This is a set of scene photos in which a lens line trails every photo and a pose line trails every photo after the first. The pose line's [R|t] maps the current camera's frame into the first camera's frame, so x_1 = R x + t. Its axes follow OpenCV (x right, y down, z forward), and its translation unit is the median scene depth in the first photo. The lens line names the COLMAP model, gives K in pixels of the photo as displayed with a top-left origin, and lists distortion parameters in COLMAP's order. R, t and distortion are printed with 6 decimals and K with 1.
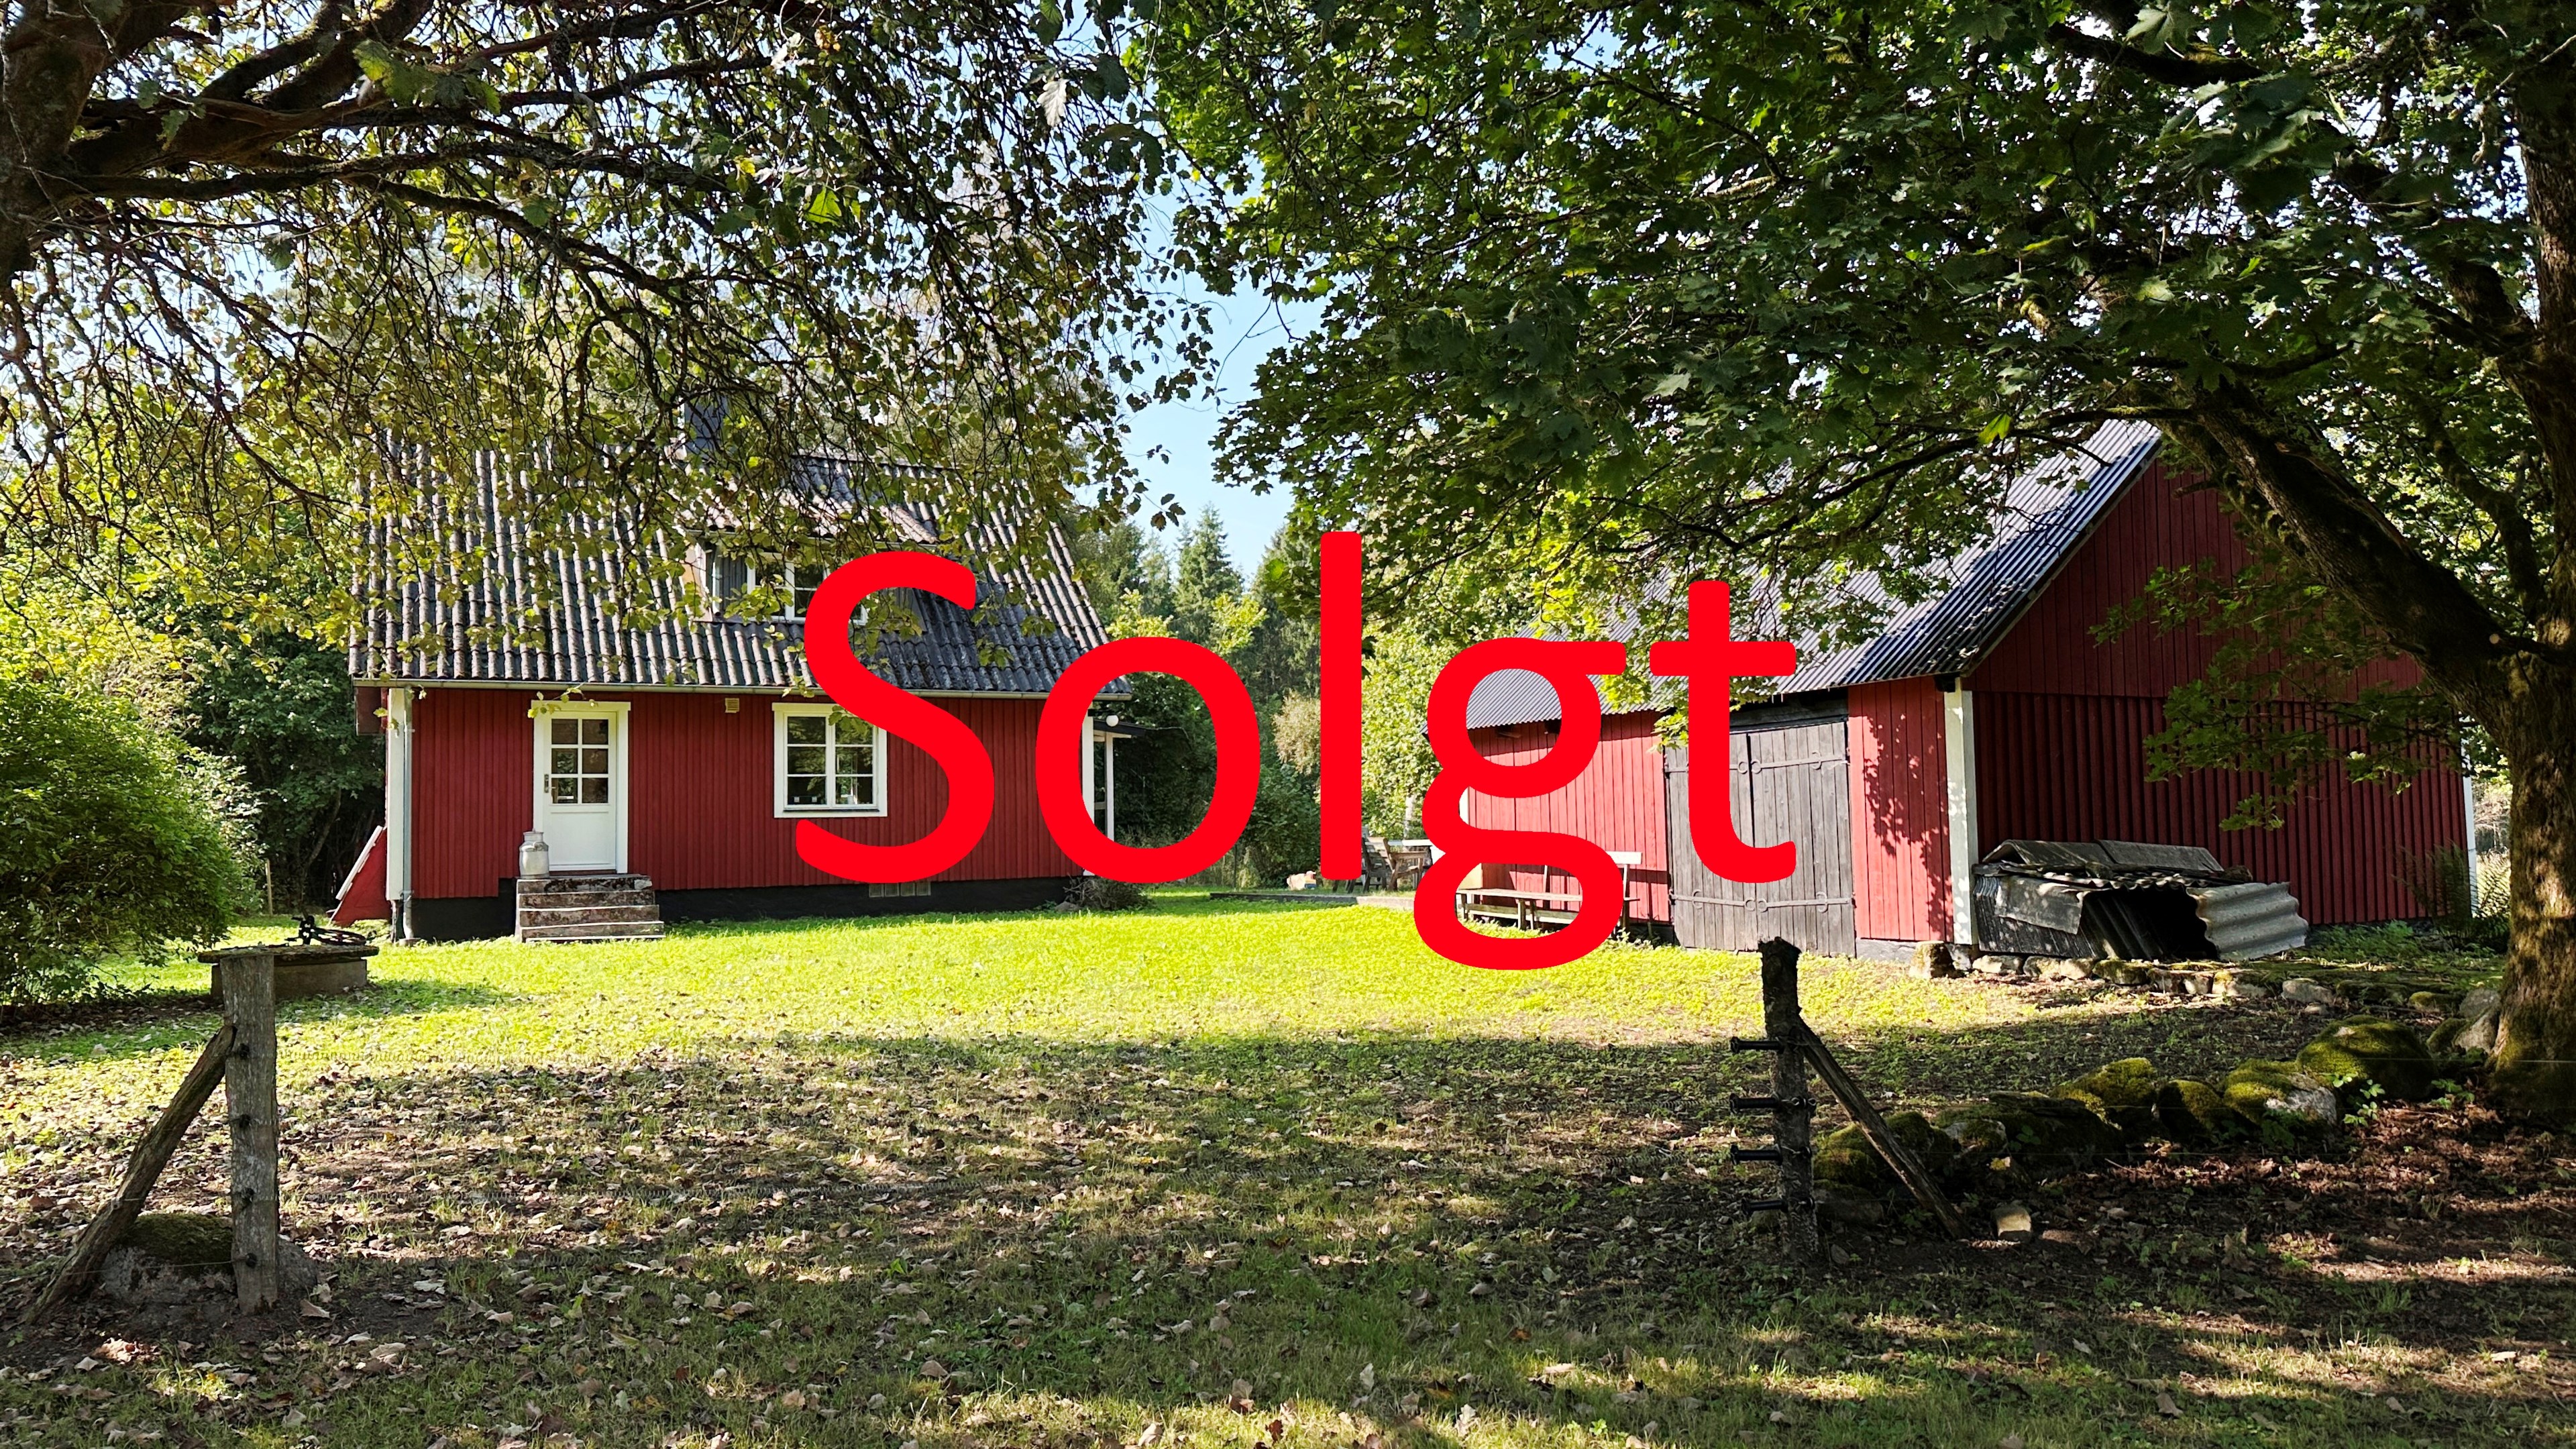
lens RADIAL K [[1785.8, 0, 1312.2], [0, 1785.8, 727.1], [0, 0, 1]] dist [0.077672, -0.080300]
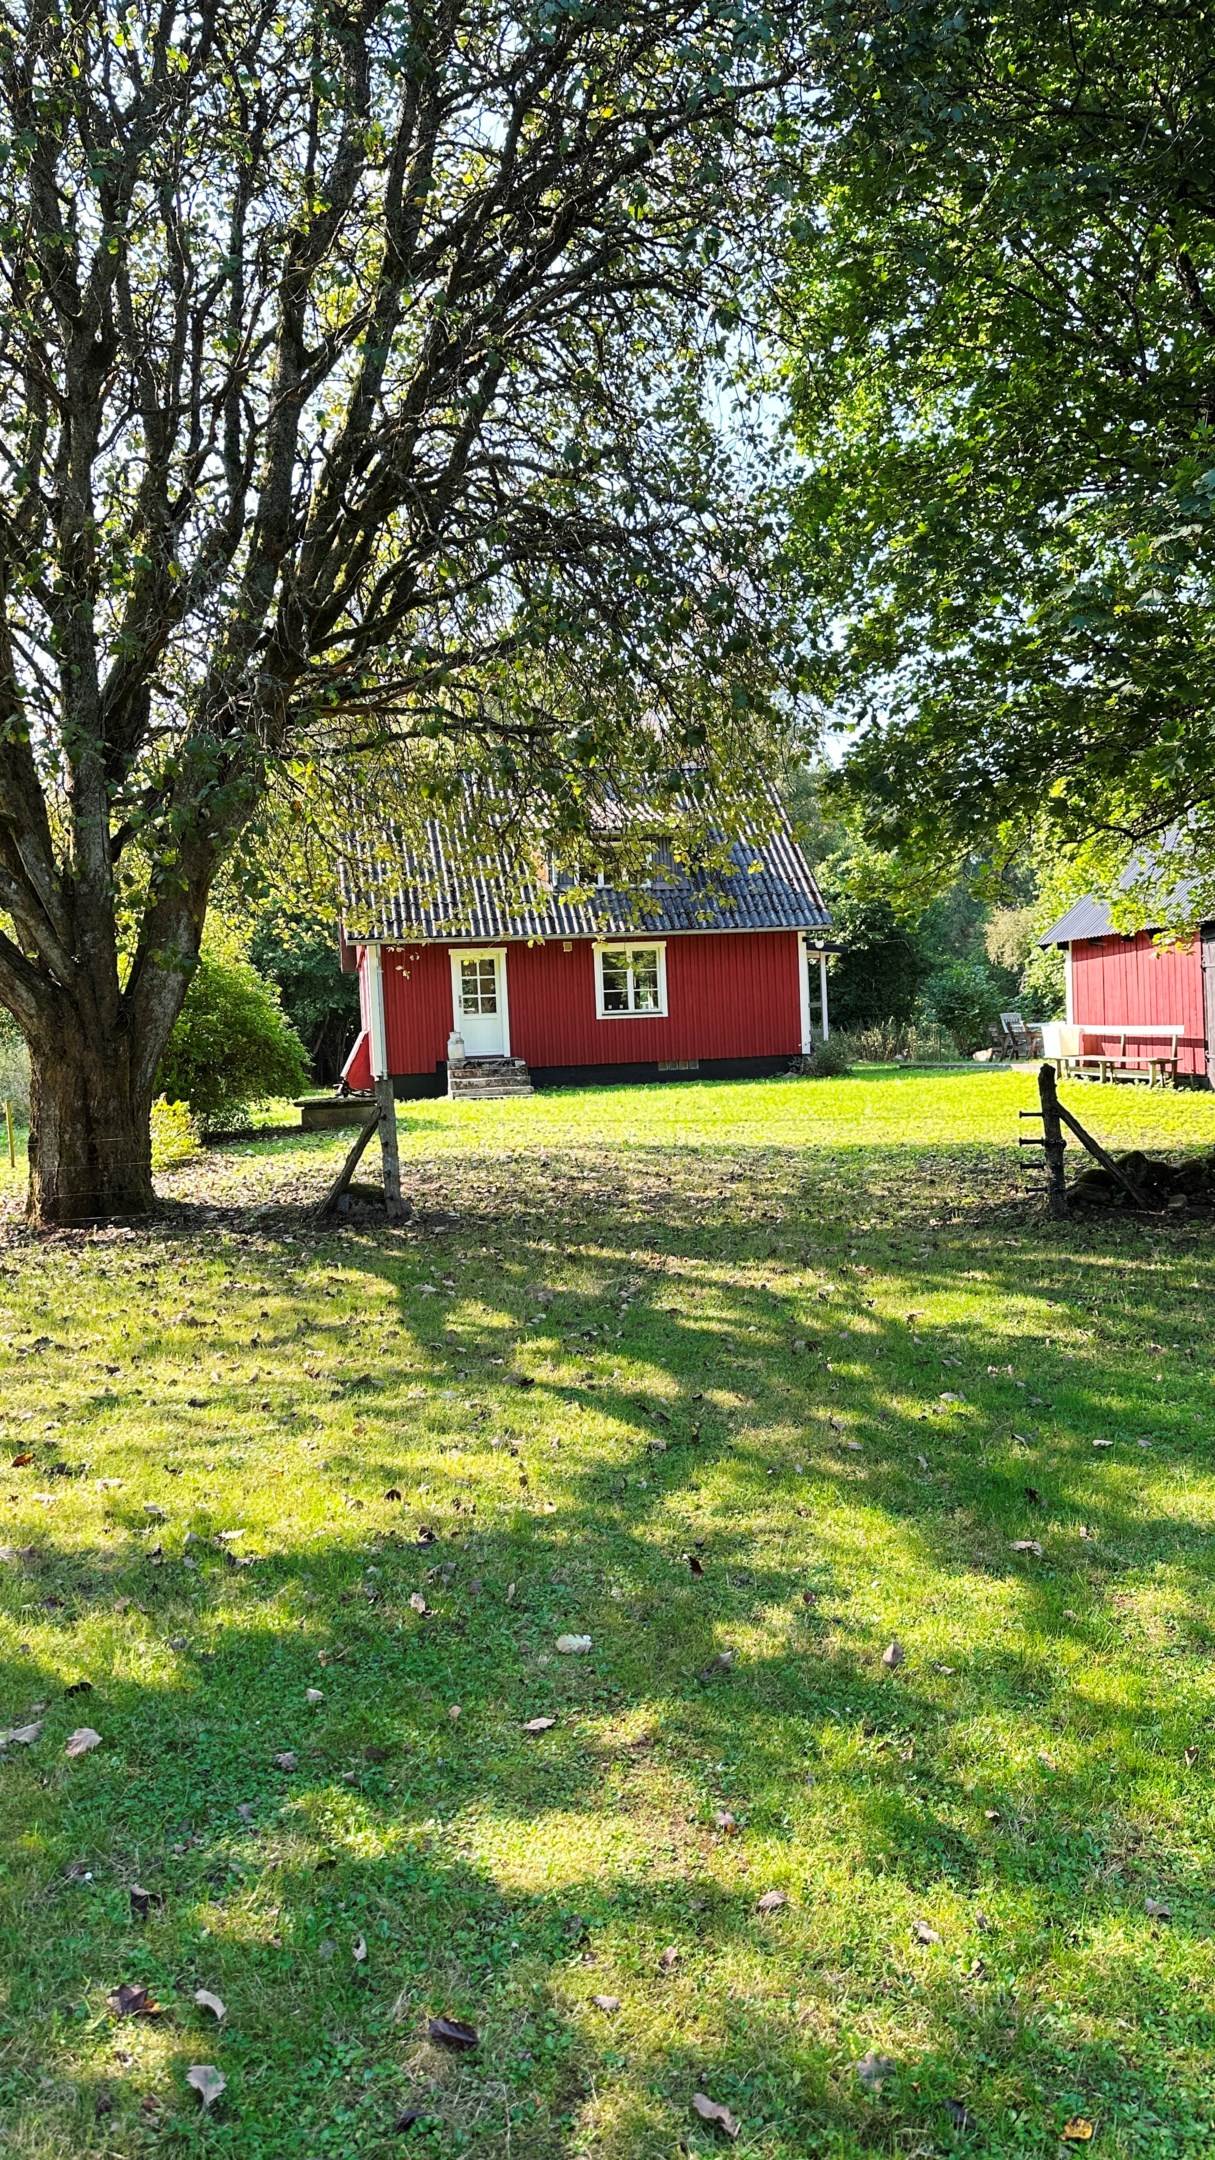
lens RADIAL K [[1497.4, 0, 608.1], [0, 1497.4, 1089.2], [0, 0, 1]] dist [0.077672, -0.080300]
pose [[0.957922, -0.014773, -0.286648, 0.078056], [0.043873, 0.994475, 0.095362, -0.012001], [0.283655, -0.103926, 0.953278, -0.228665]]
